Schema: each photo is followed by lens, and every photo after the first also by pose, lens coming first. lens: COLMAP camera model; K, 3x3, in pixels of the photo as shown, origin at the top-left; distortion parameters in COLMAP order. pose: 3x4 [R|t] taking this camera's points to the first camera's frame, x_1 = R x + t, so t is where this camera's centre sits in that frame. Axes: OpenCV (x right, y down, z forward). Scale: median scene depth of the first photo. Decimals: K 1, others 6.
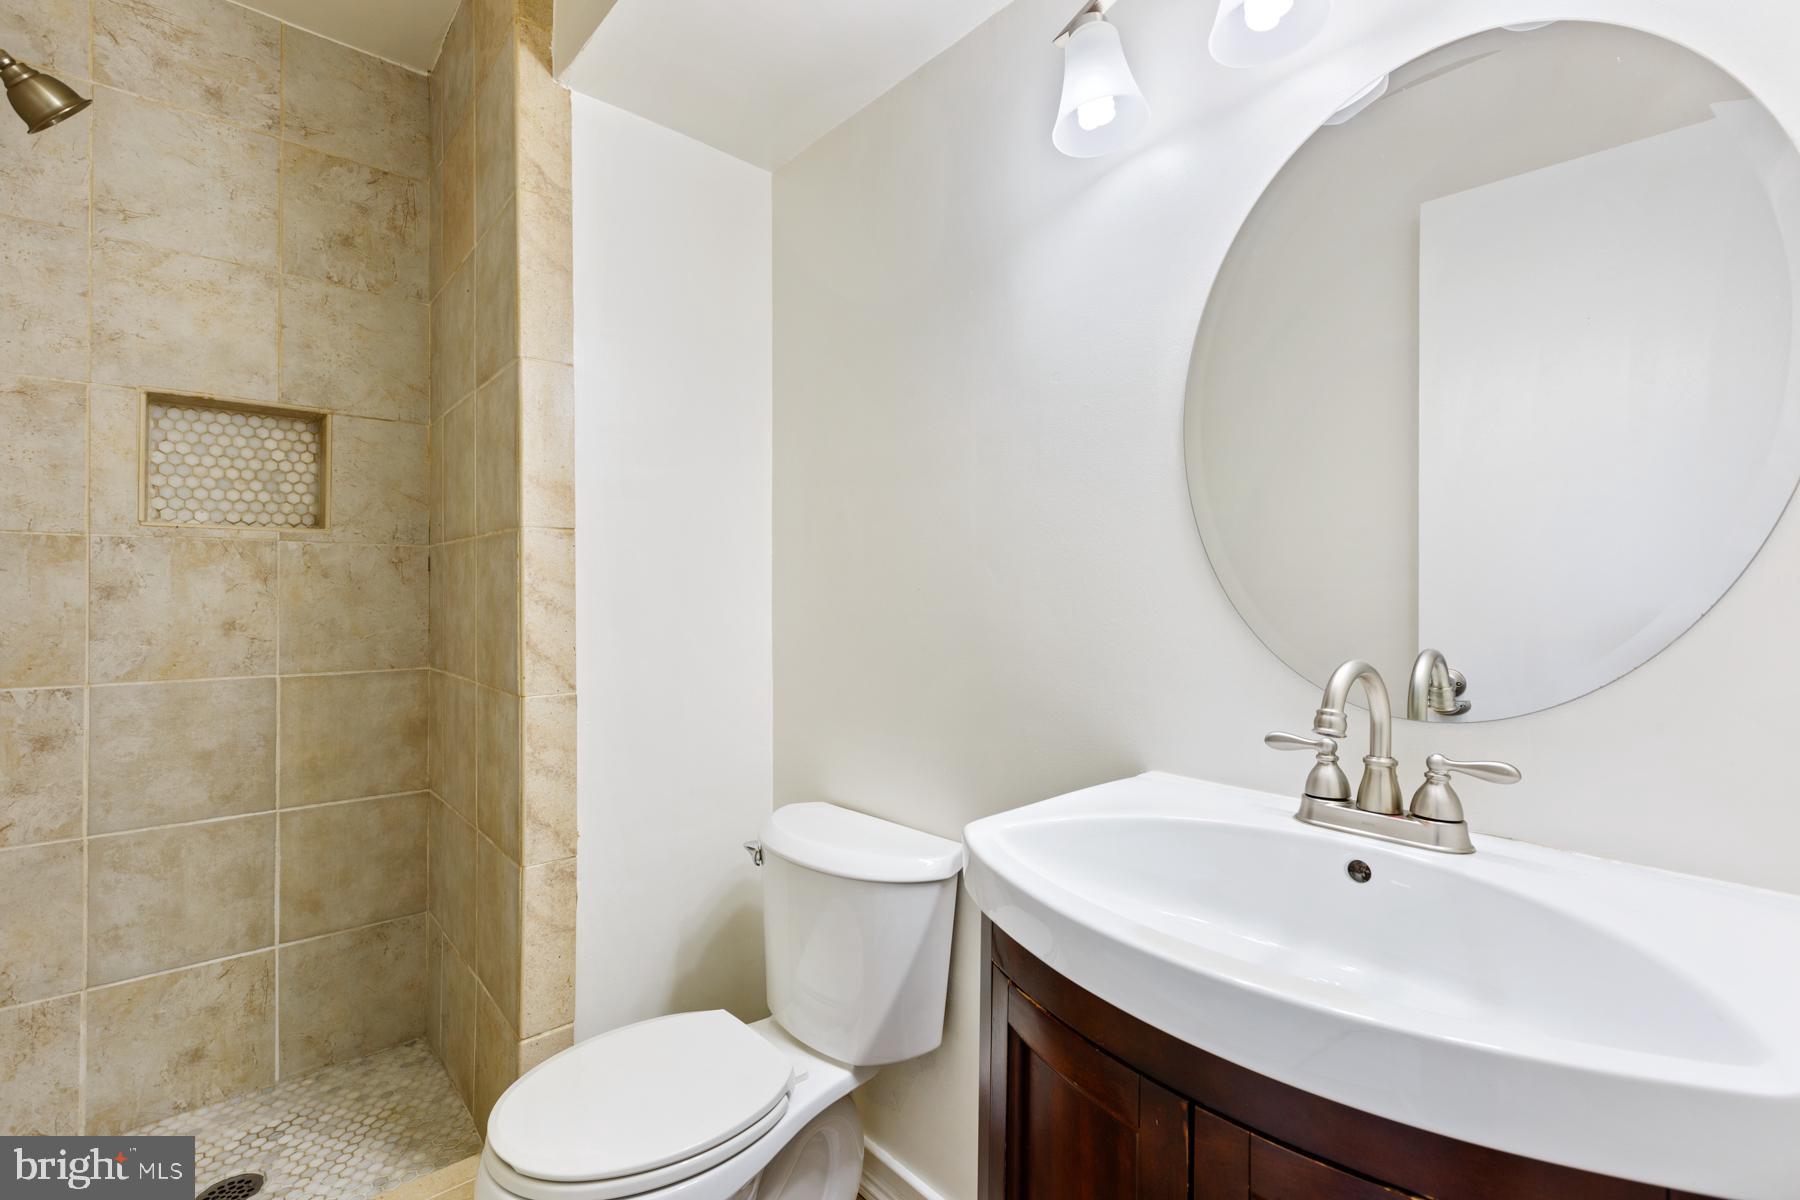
lens RADIAL K [[812.5, 0, 906.3], [0, 812.5, 591.7], [0, 0, 1]] dist [0.003685, -0.001653]
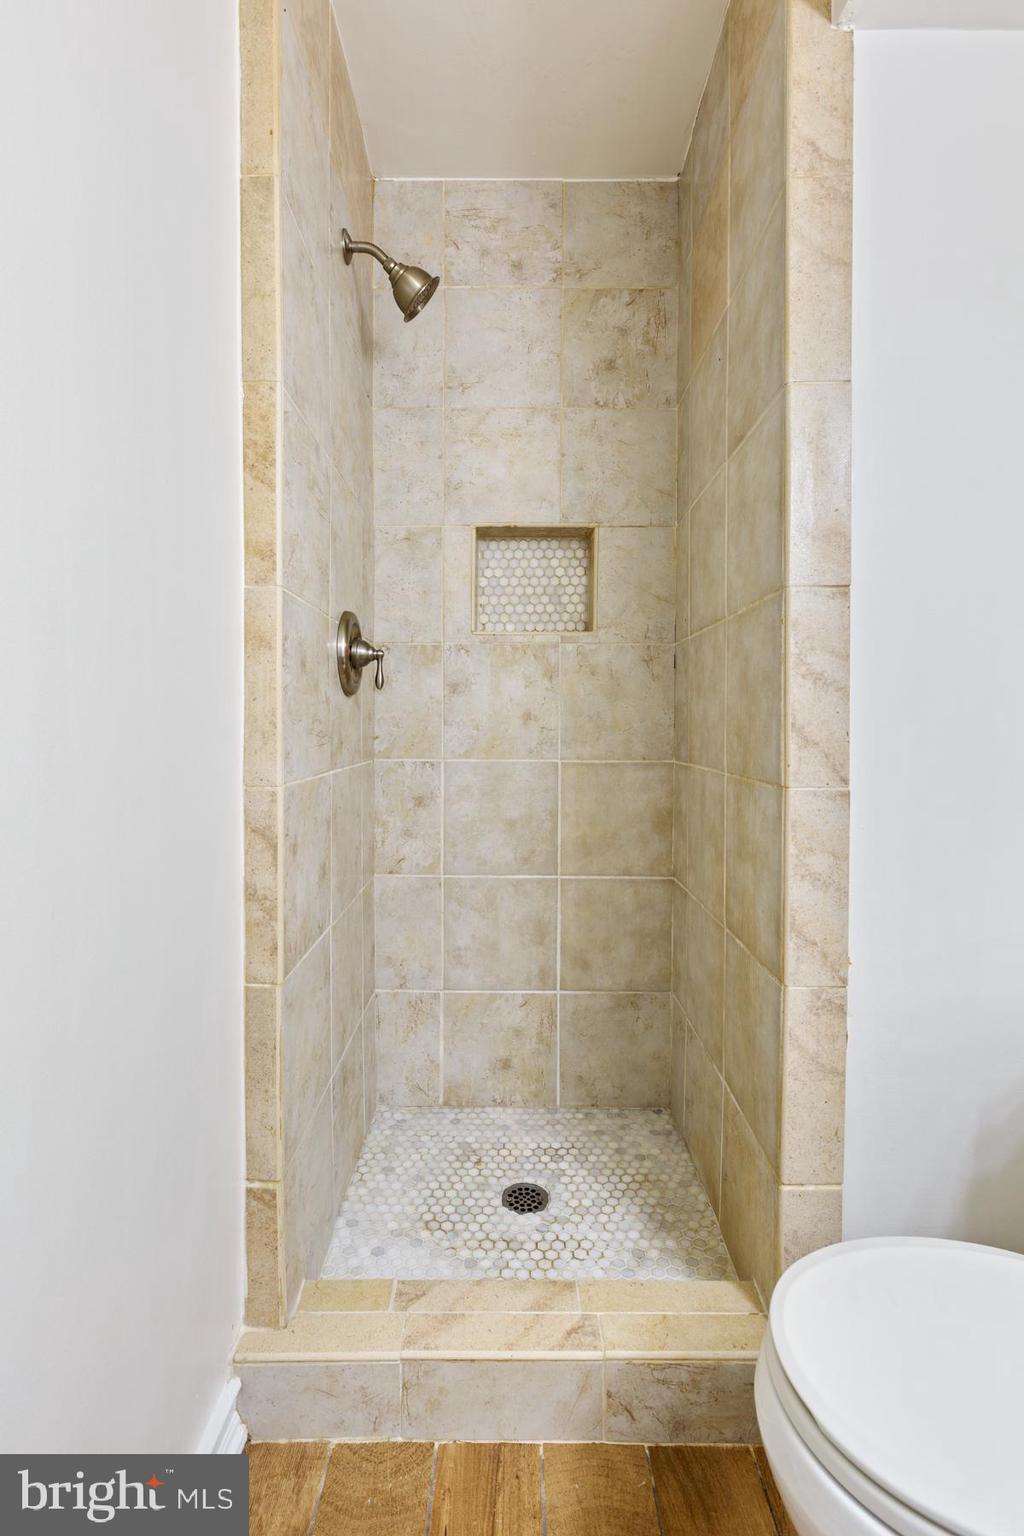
lens RADIAL K [[693.3, 0, 494.6], [0, 693.3, 744.5], [0, 0, 1]] dist [0.003685, -0.001653]
pose [[0.730555, 0.018152, -0.682613, -0.182758], [0.001003, 0.999617, 0.027655, 0.058029], [0.682854, -0.020888, 0.730257, 0.238582]]
